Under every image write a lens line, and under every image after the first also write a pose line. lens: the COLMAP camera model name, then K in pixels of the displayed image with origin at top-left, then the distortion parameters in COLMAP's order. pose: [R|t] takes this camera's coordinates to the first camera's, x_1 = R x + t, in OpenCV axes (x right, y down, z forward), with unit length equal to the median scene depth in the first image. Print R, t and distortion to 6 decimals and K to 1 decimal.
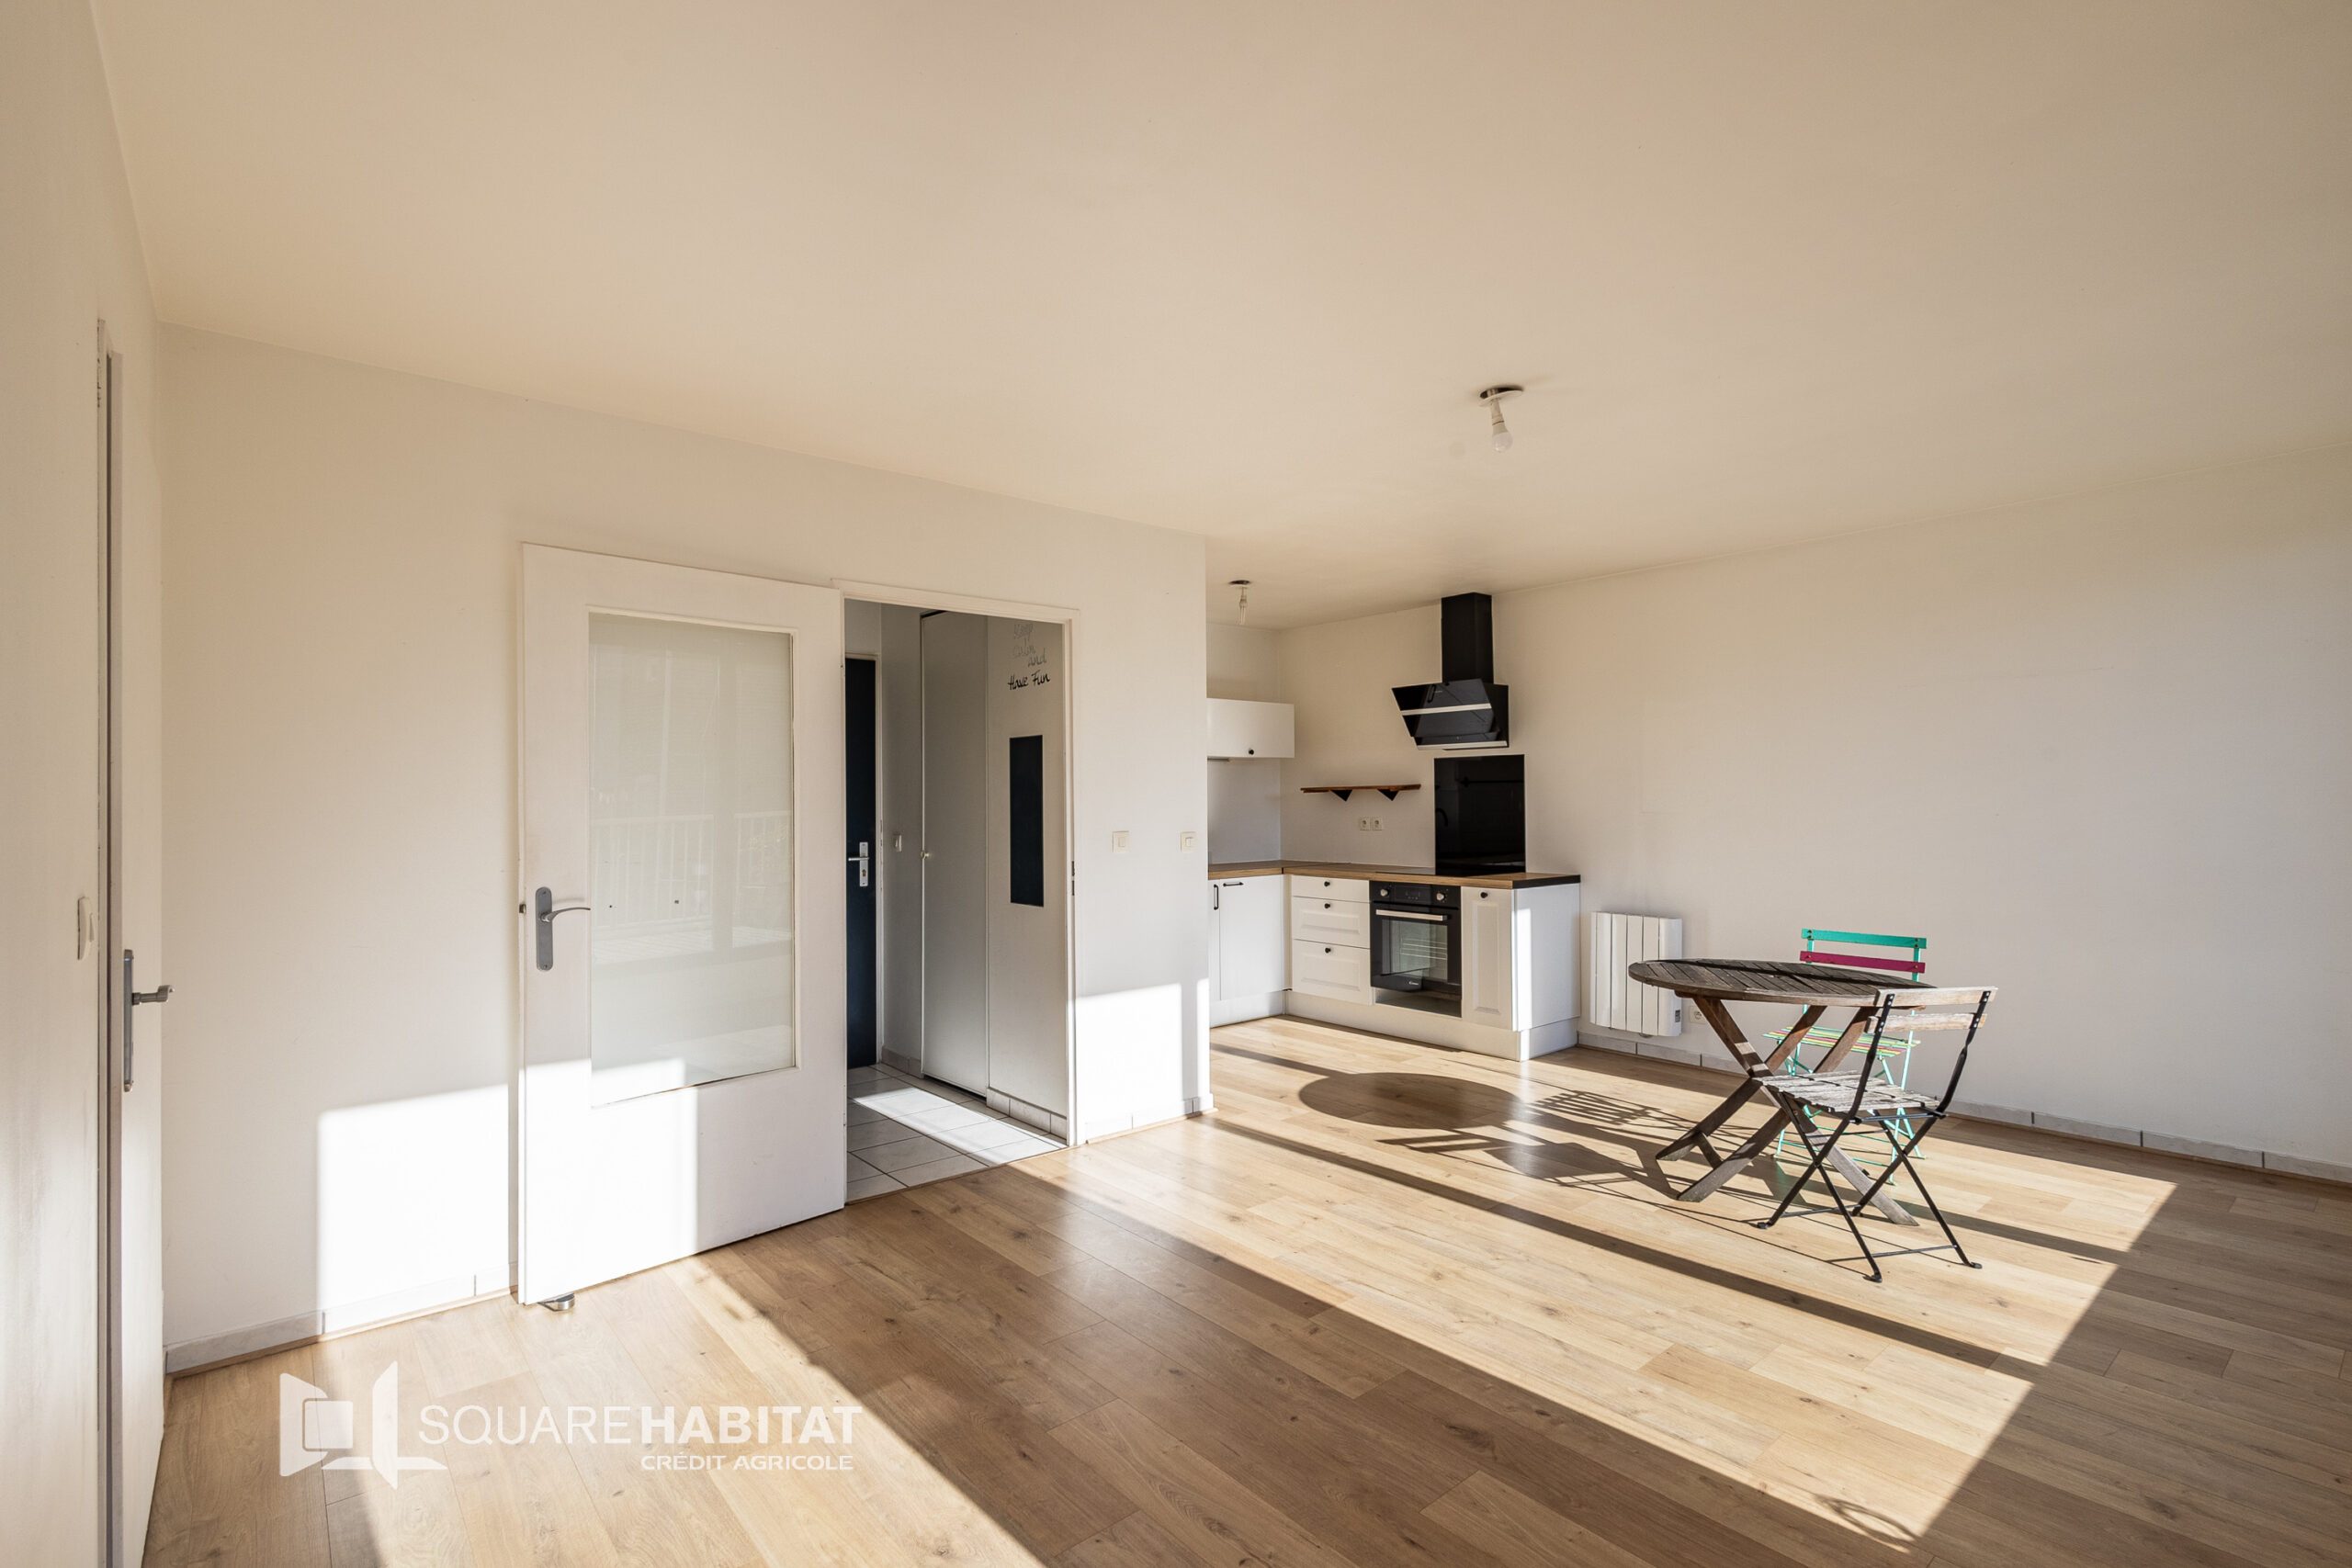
lens RADIAL K [[1081.1, 0, 1176.9], [0, 1081.1, 792.5], [0, 0, 1]] dist [0.004306, 0.000058]
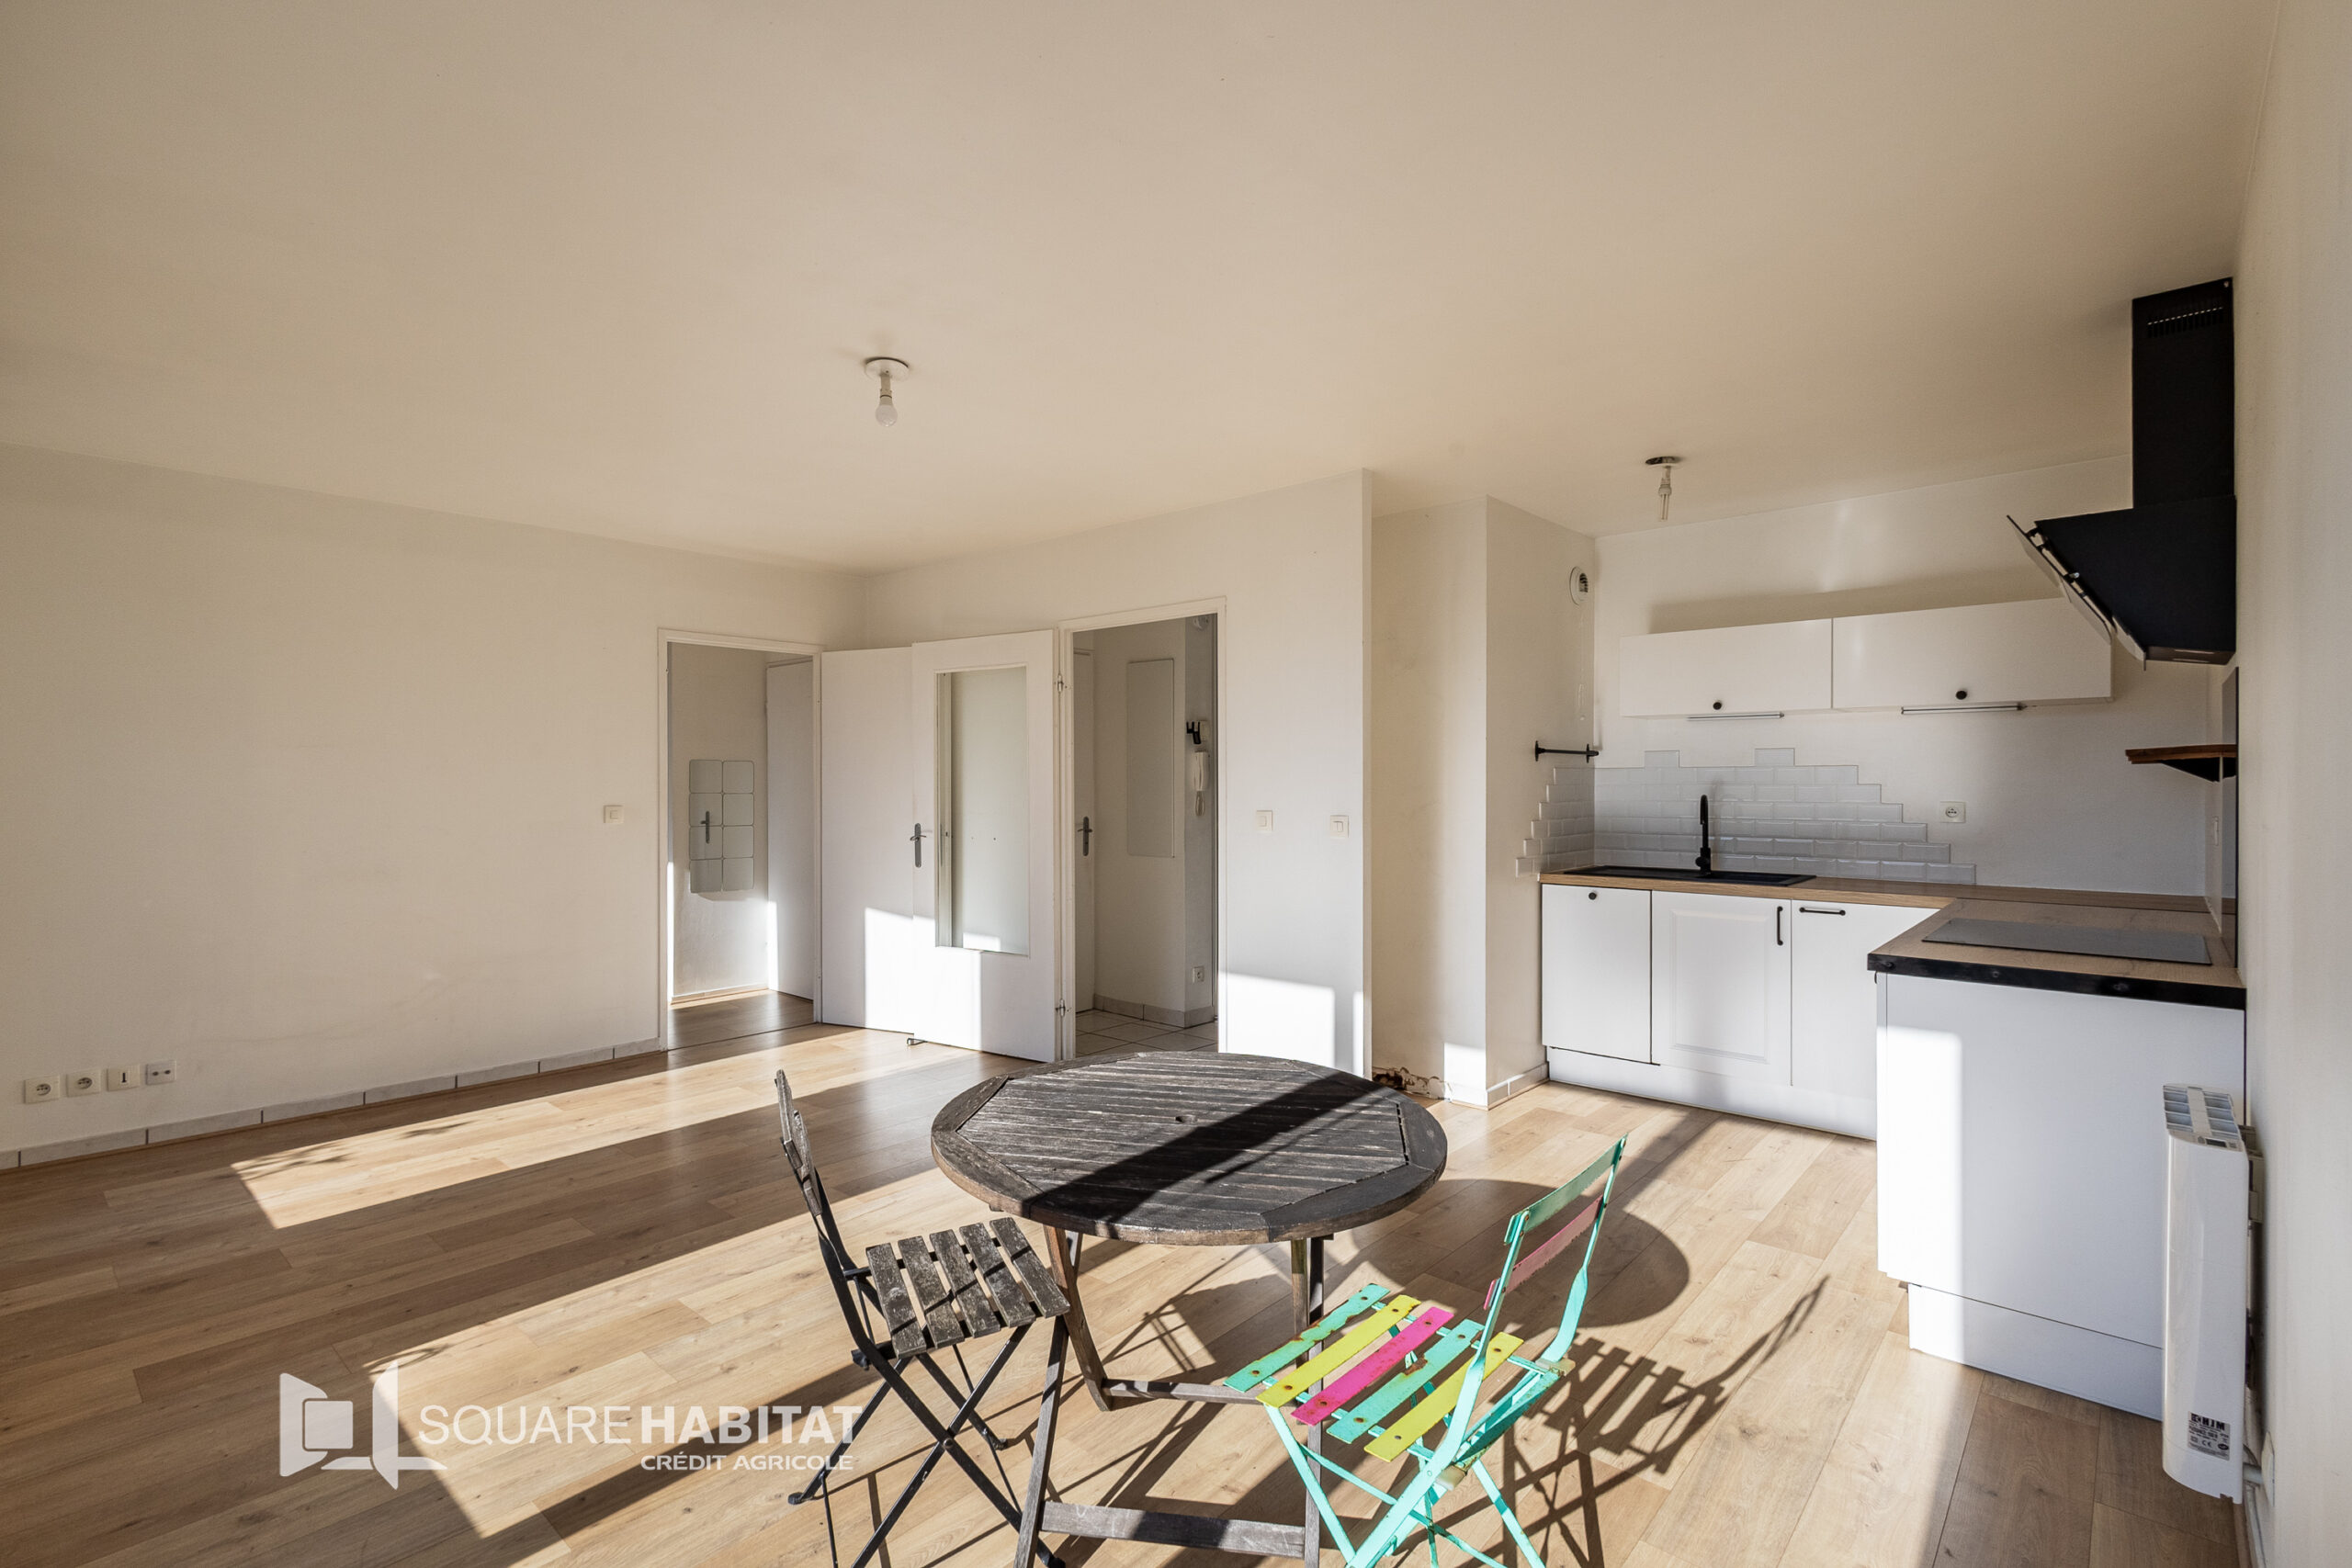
lens RADIAL K [[1082.4, 0, 1153.6], [0, 1082.4, 779.9], [0, 0, 1]] dist [0.008712, 0.000016]
pose [[0.130673, 0.006901, -0.991401, 0.856870], [0.007979, 0.999936, 0.008012, -0.000893], [0.991393, -0.008957, 0.130610, 0.726260]]
